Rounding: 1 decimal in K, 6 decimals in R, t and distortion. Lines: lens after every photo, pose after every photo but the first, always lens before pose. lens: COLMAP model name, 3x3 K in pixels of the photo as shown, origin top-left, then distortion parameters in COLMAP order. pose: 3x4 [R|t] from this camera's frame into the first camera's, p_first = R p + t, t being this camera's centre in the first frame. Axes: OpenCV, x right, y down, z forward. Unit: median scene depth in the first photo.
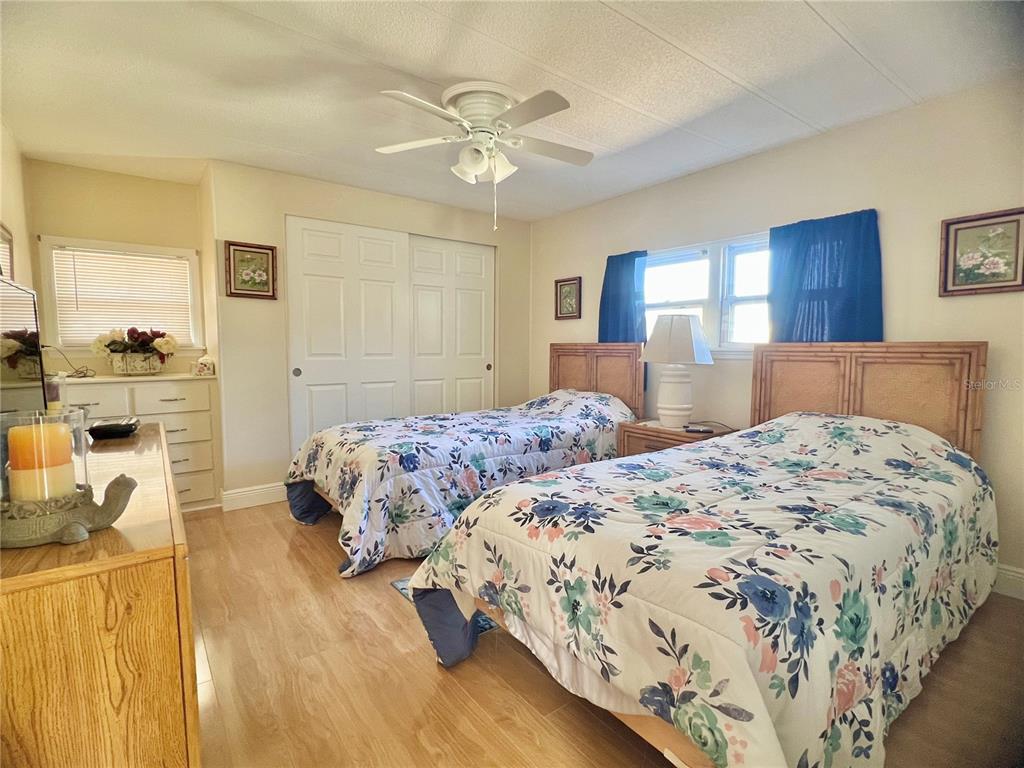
lens RADIAL K [[492.8, 0, 515.4], [0, 492.8, 385.2], [0, 0, 1]] dist [-0.002662, 0.000713]
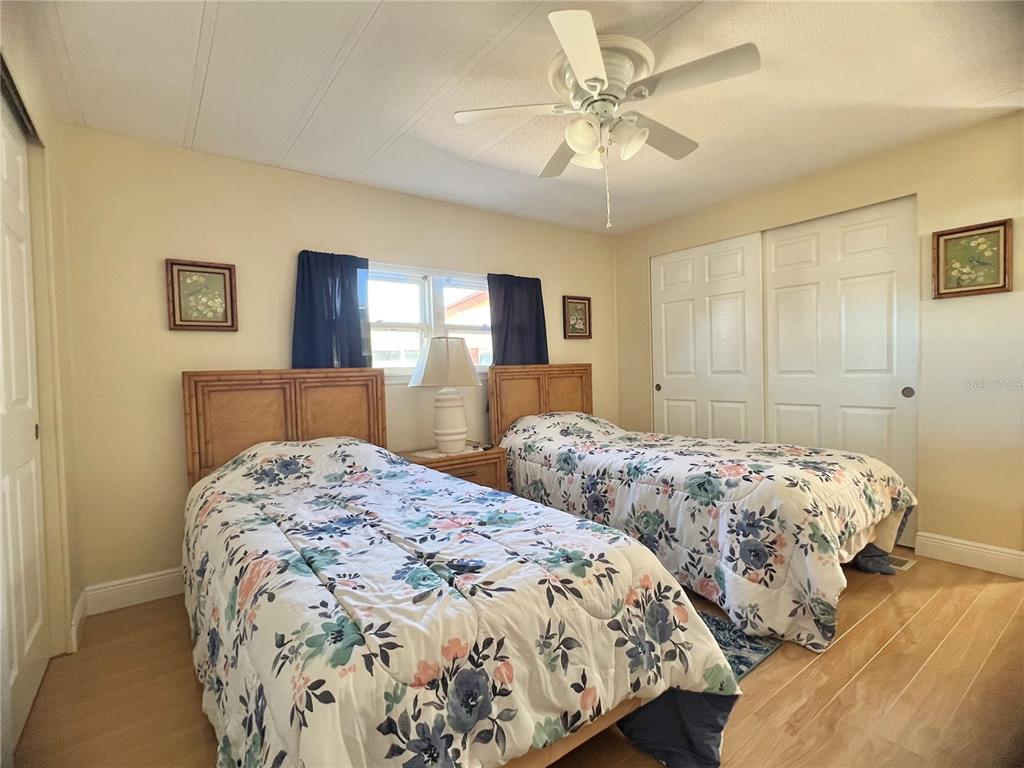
lens RADIAL K [[492.8, 0, 515.4], [0, 492.8, 385.2], [0, 0, 1]] dist [-0.002662, 0.000713]
pose [[0.010018, -0.036519, 0.999283, -0.581521], [0.103293, 0.994025, 0.035291, -0.061155], [-0.994601, 0.102865, 0.013731, 0.749614]]
